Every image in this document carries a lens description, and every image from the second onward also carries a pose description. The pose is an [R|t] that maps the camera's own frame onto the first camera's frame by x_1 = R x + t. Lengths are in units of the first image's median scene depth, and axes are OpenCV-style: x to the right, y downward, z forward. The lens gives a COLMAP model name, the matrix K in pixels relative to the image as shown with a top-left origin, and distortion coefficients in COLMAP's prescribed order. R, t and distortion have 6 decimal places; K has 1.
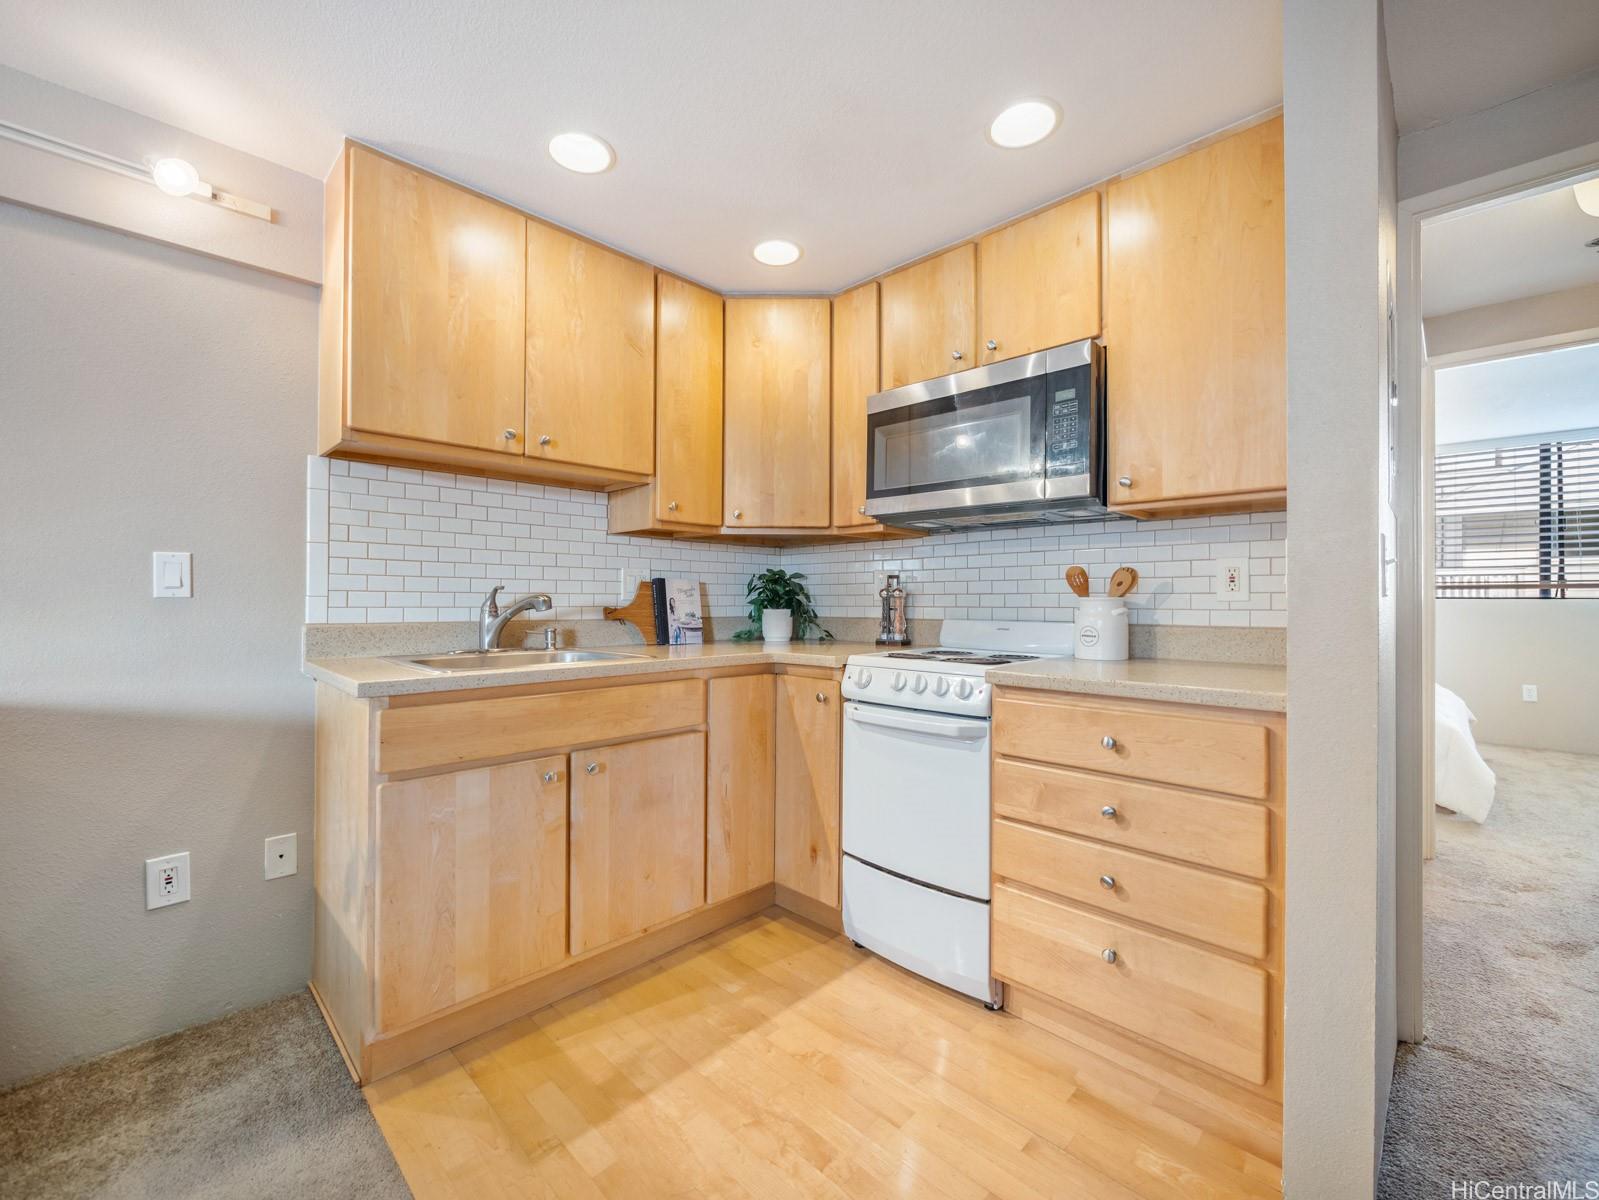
lens RADIAL K [[667.4, 0, 791.9], [0, 667.4, 597.9], [0, 0, 1]] dist [-0.008934, 0.000769]
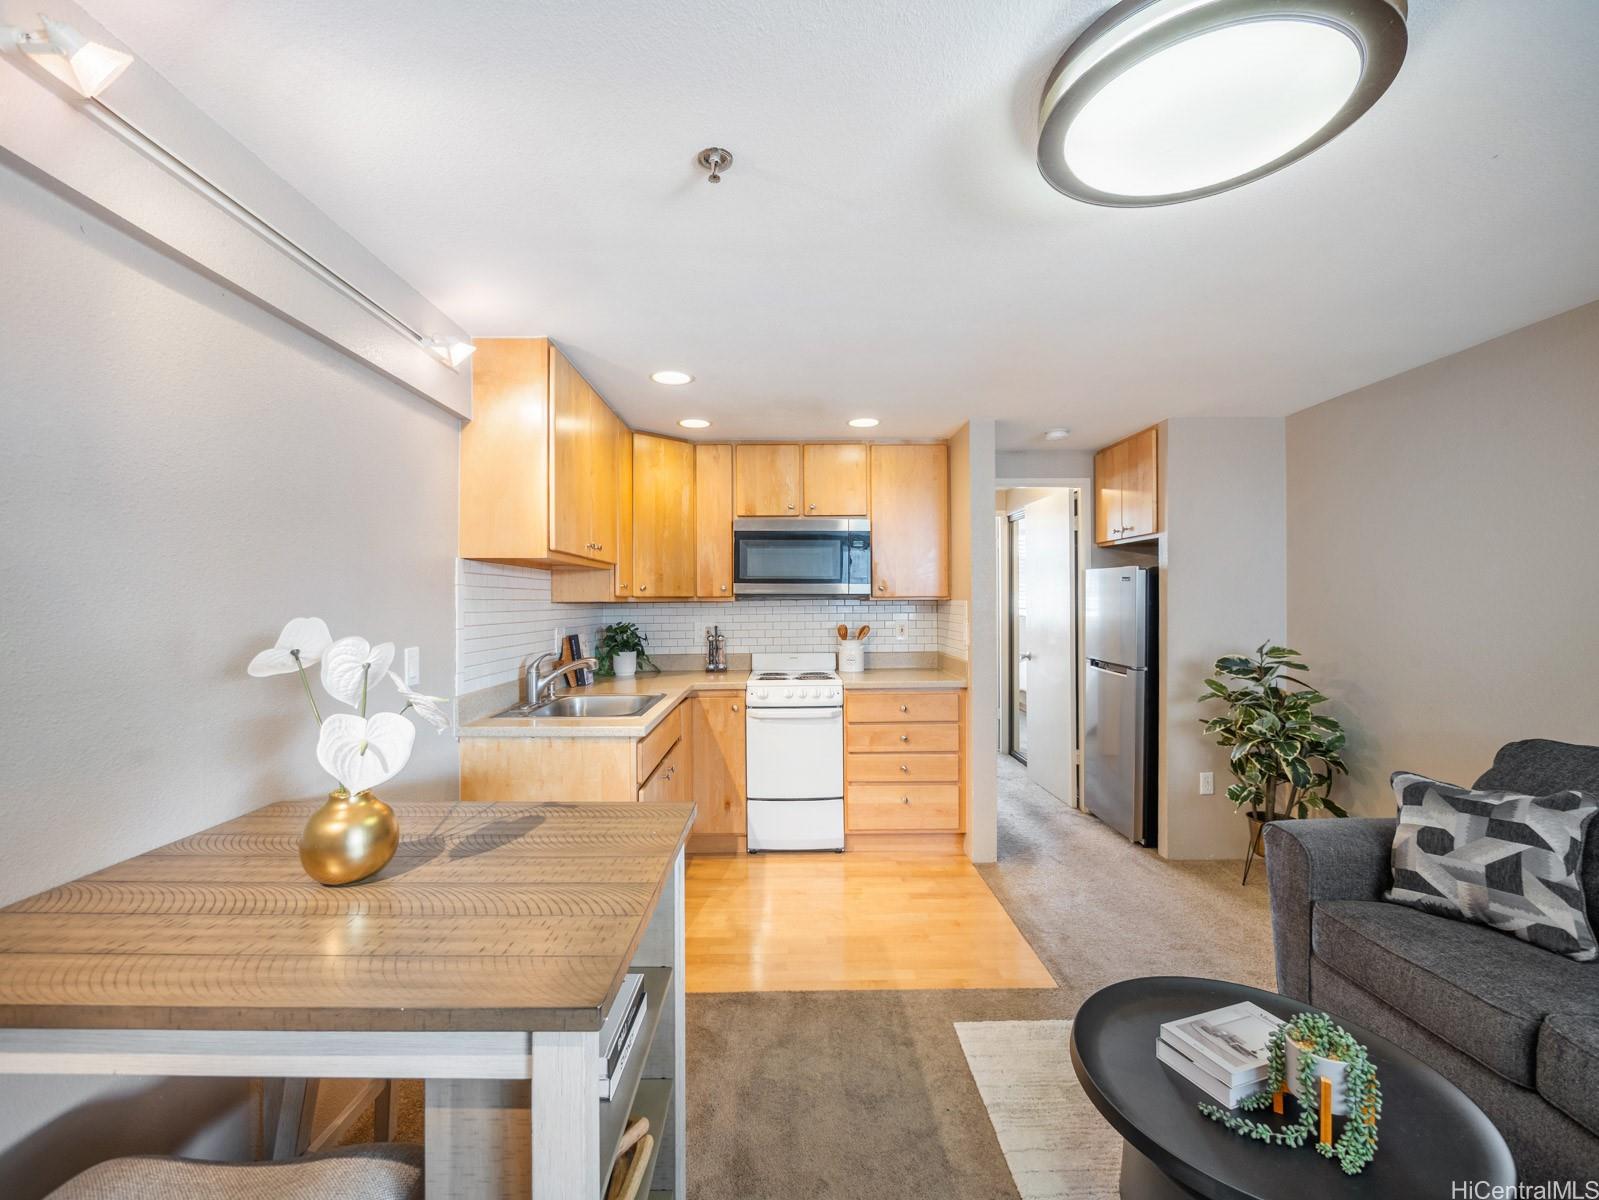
lens RADIAL K [[690.3, 0, 788.7], [0, 690.3, 605.0], [0, 0, 1]] dist [-0.000538, 0.000167]
pose [[0.701185, -0.015137, 0.712819, -1.112829], [0.005962, 0.999864, 0.015367, -0.136426], [-0.712955, -0.006526, 0.701180, -0.298538]]
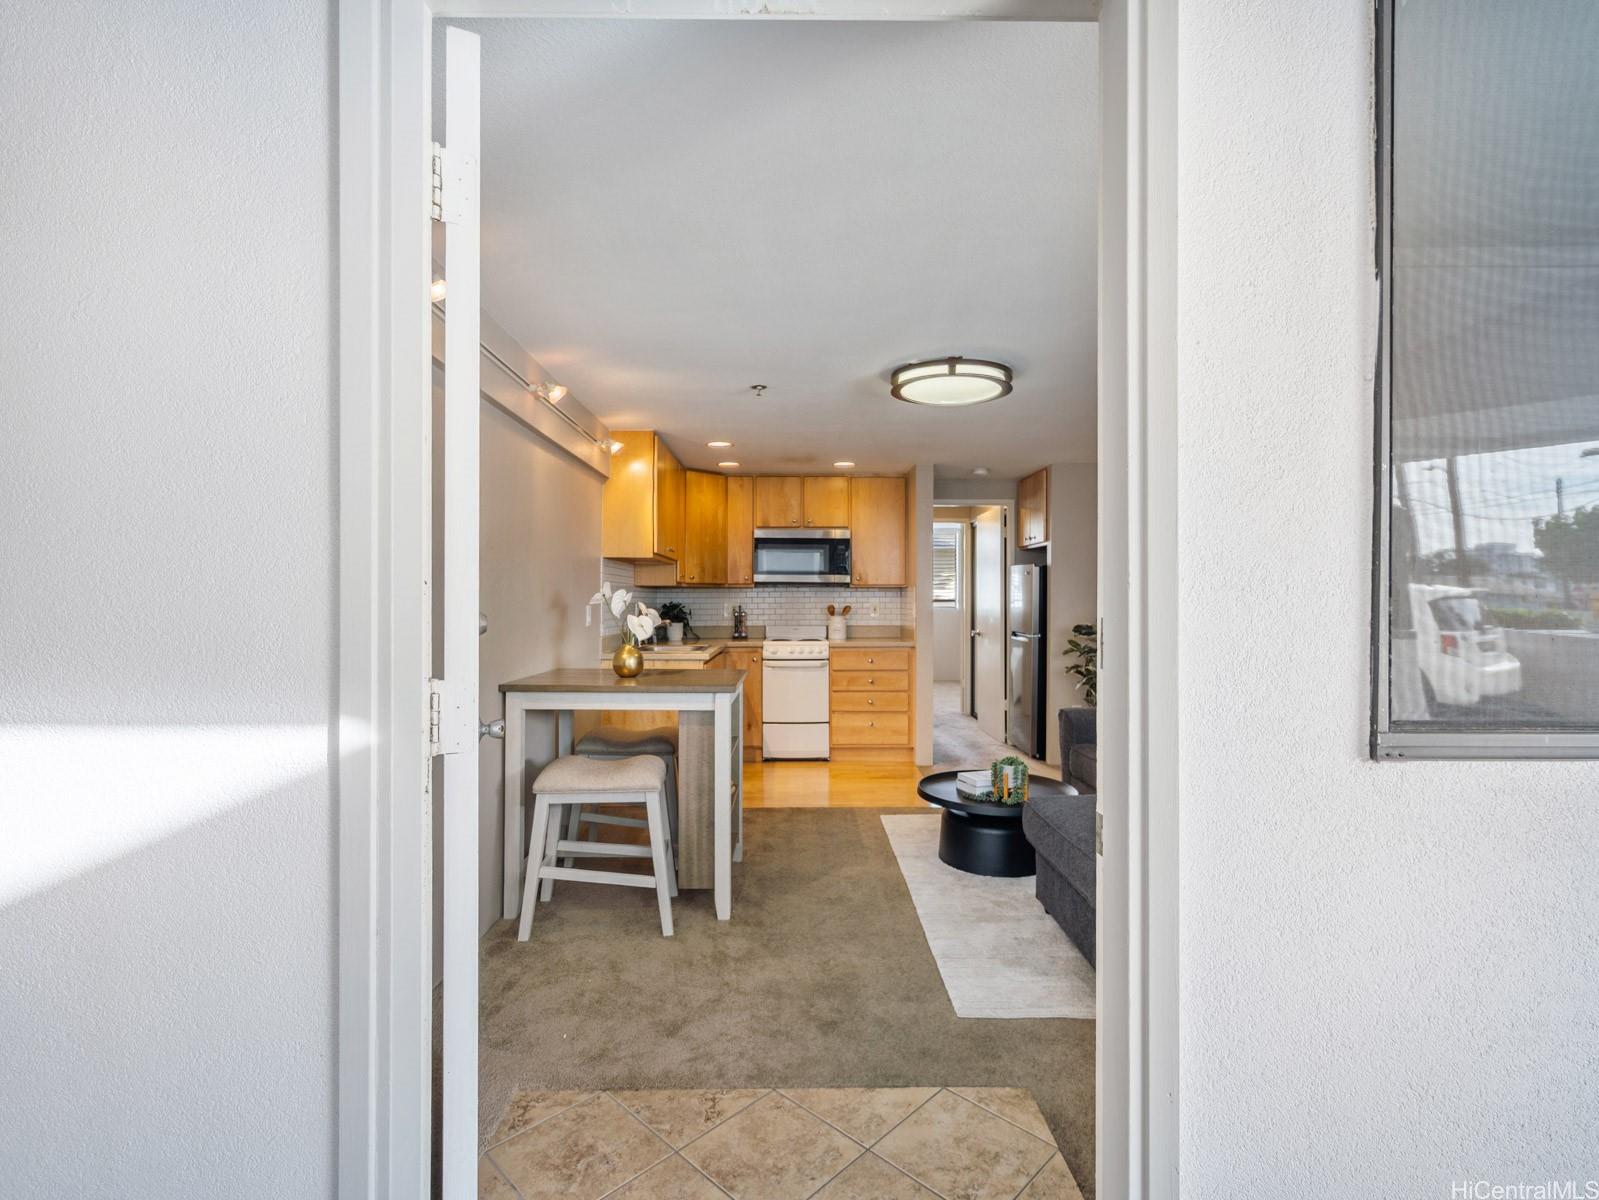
lens RADIAL K [[776.8, 0, 799.5], [0, 776.8, 600.0], [0, 0, 1]] dist [0.000553, 0.001712]
pose [[0.698372, -0.006514, 0.715705, -1.912918], [-0.000111, 0.999958, 0.009209, -0.095894], [-0.715735, -0.006511, 0.698342, -1.106997]]
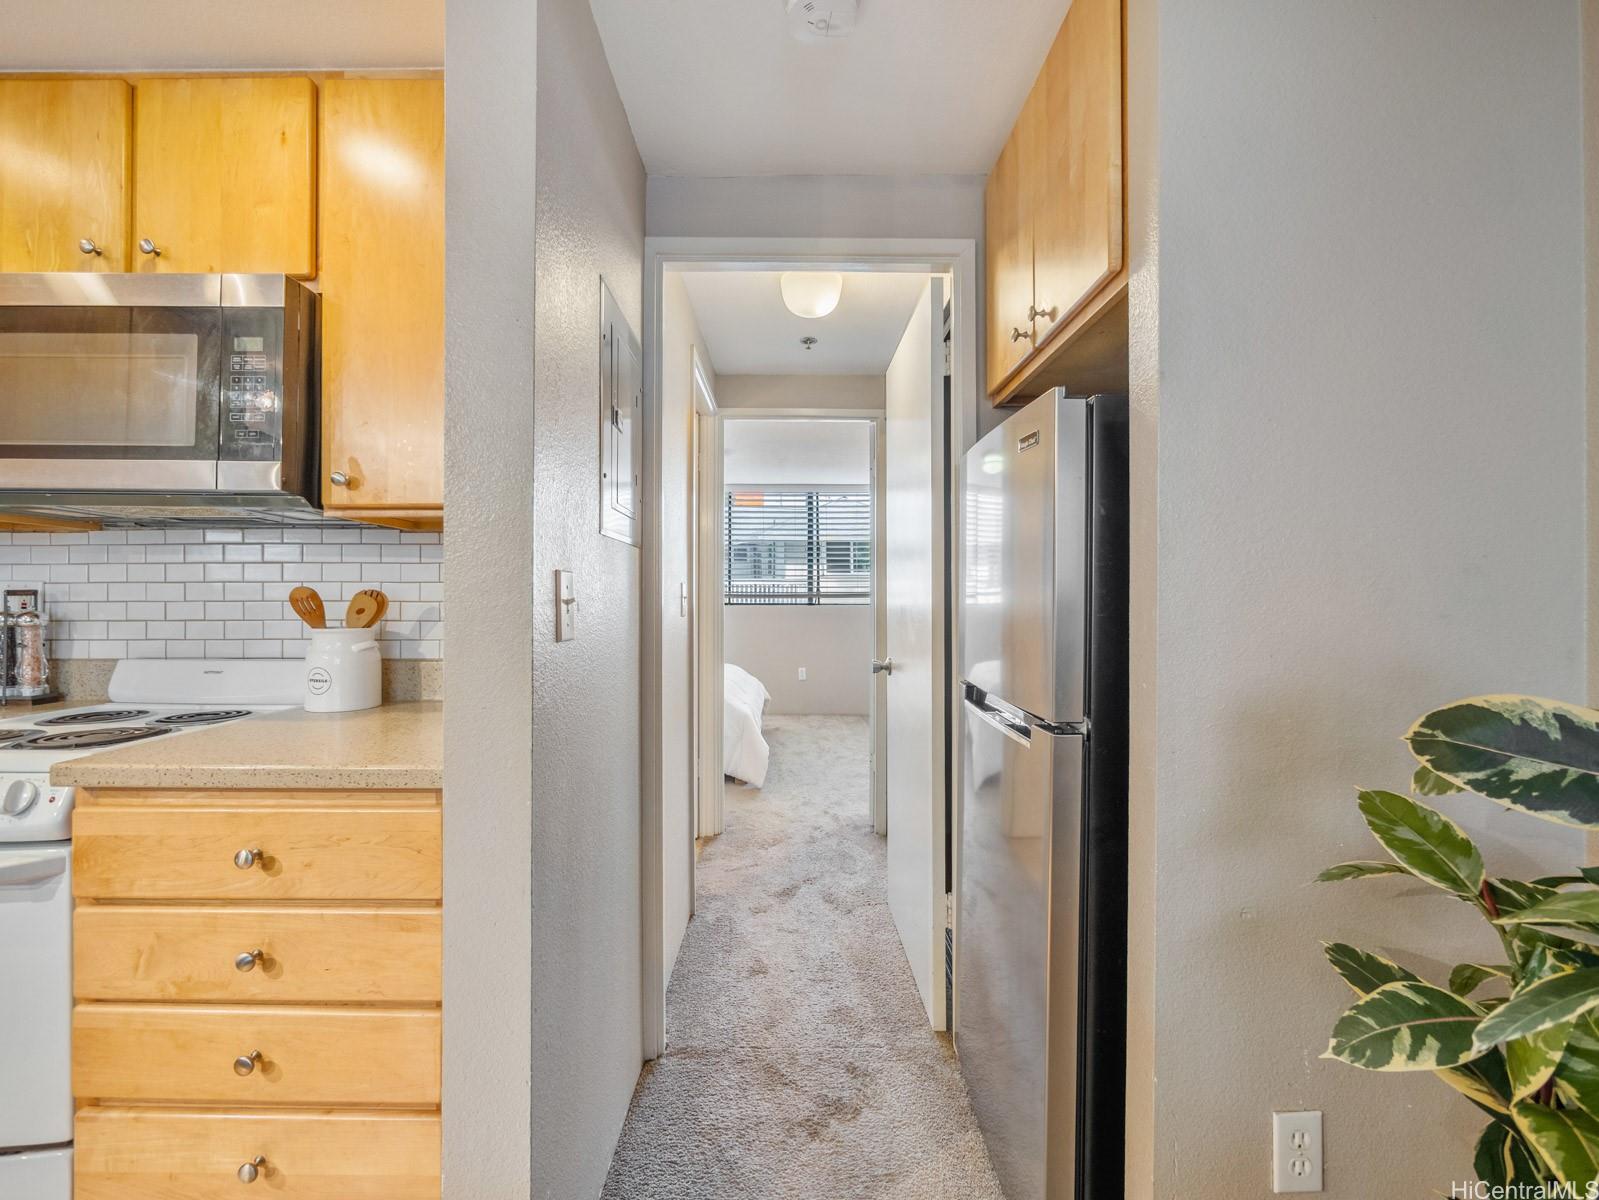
lens RADIAL K [[667.4, 0, 791.9], [0, 667.4, 597.9], [0, 0, 1]] dist [-0.008934, 0.000769]
pose [[0.704741, -0.000651, 0.709464, 0.284393], [-0.000256, 0.999999, 0.001171, -0.035833], [-0.709465, -0.001007, 0.704740, 0.095732]]
